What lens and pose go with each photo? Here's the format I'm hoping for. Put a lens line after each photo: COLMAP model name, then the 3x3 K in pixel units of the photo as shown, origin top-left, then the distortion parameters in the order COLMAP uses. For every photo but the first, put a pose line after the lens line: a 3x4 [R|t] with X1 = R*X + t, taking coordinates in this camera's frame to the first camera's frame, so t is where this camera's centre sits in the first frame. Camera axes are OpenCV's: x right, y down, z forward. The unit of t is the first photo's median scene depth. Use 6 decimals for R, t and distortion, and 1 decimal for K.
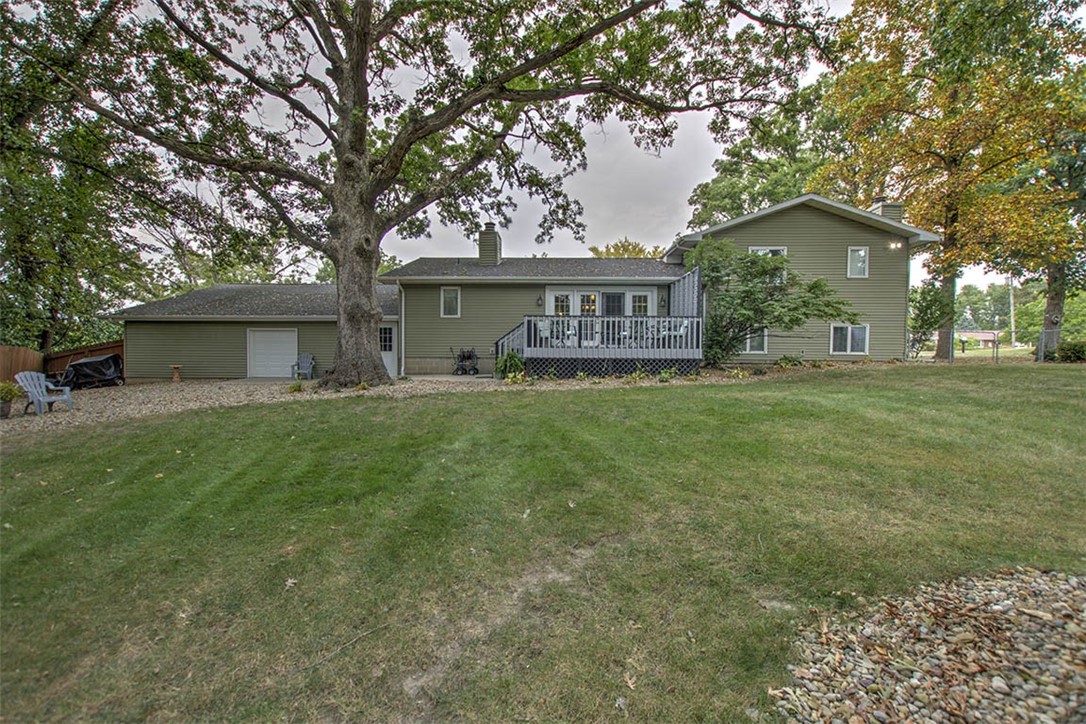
lens RADIAL K [[469.9, 0, 541.4], [0, 469.9, 358.6], [0, 0, 1]] dist [0.001364, -0.002774]
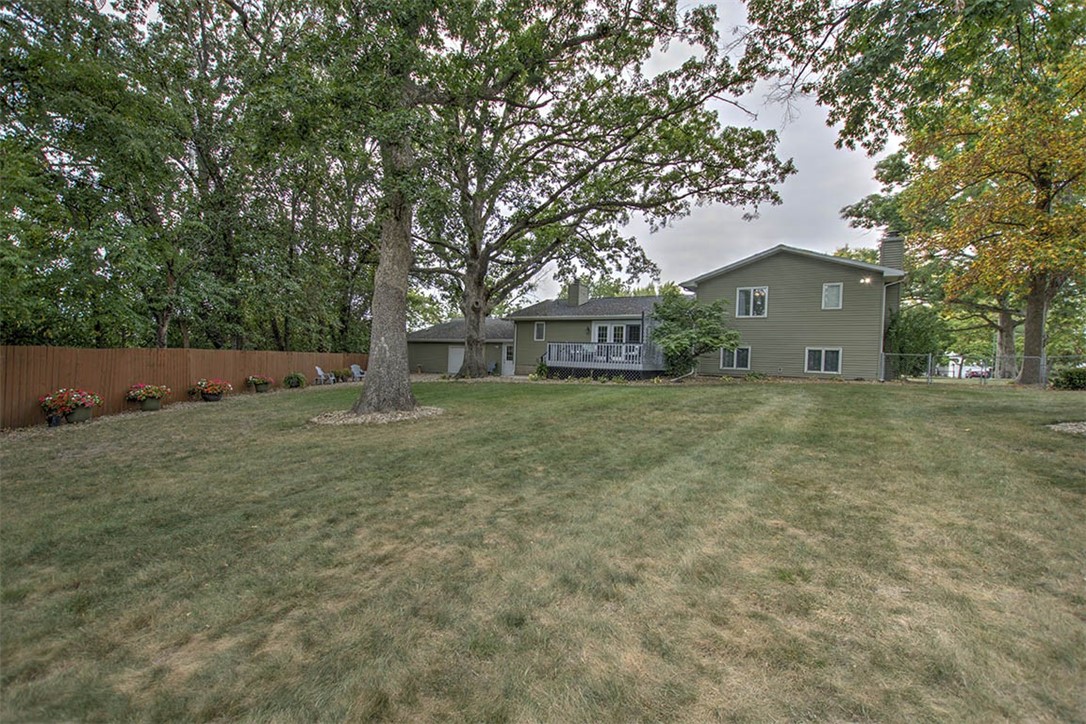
lens RADIAL K [[469.9, 0, 544.4], [0, 469.9, 362.7], [0, 0, 1]] dist [0.001364, -0.002774]
pose [[0.861657, 0.027945, -0.506720, 0.653503], [-0.035968, 0.999335, -0.006051, -0.001993], [0.506214, 0.023440, 0.862089, -0.400559]]
